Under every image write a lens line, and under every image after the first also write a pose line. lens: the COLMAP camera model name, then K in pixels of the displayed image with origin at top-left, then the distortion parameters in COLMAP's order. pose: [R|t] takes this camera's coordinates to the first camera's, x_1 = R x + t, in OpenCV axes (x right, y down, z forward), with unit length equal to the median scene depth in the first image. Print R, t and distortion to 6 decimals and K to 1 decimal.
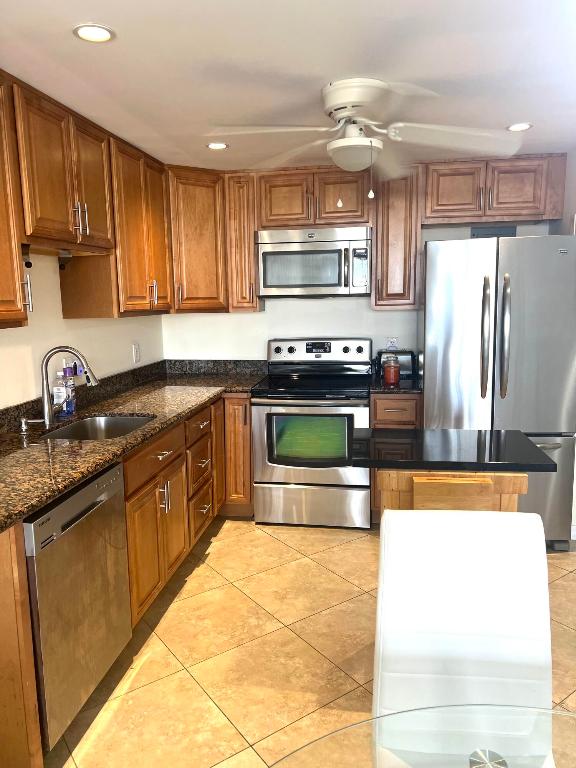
lens RADIAL K [[579.0, 0, 285.1], [0, 579.0, 382.4], [0, 0, 1]] dist [0.002285, -0.007181]
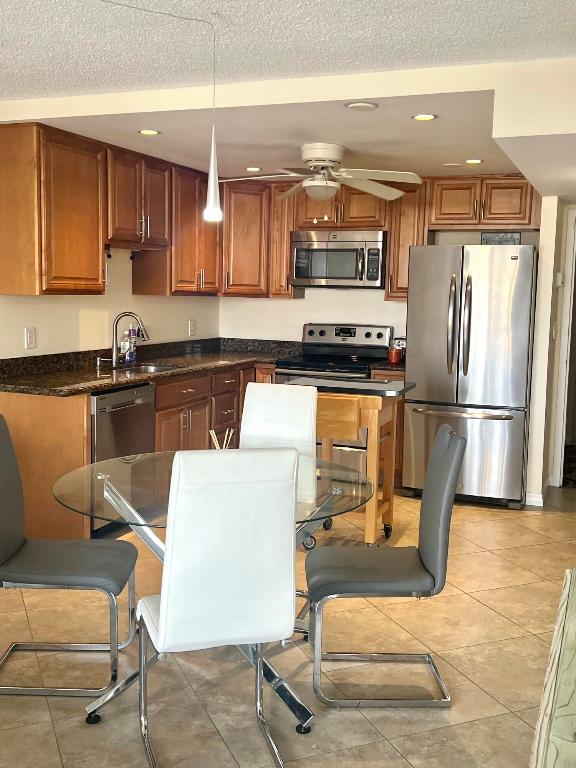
lens RADIAL K [[809.4, 0, 290.0], [0, 809.4, 385.0], [0, 0, 1]] dist [0.026740, 0.000000]
pose [[0.974670, 0.065386, -0.213878, 0.341167], [-0.072590, 0.997023, -0.025999, 0.106168], [0.211541, 0.040866, 0.976514, -0.663579]]
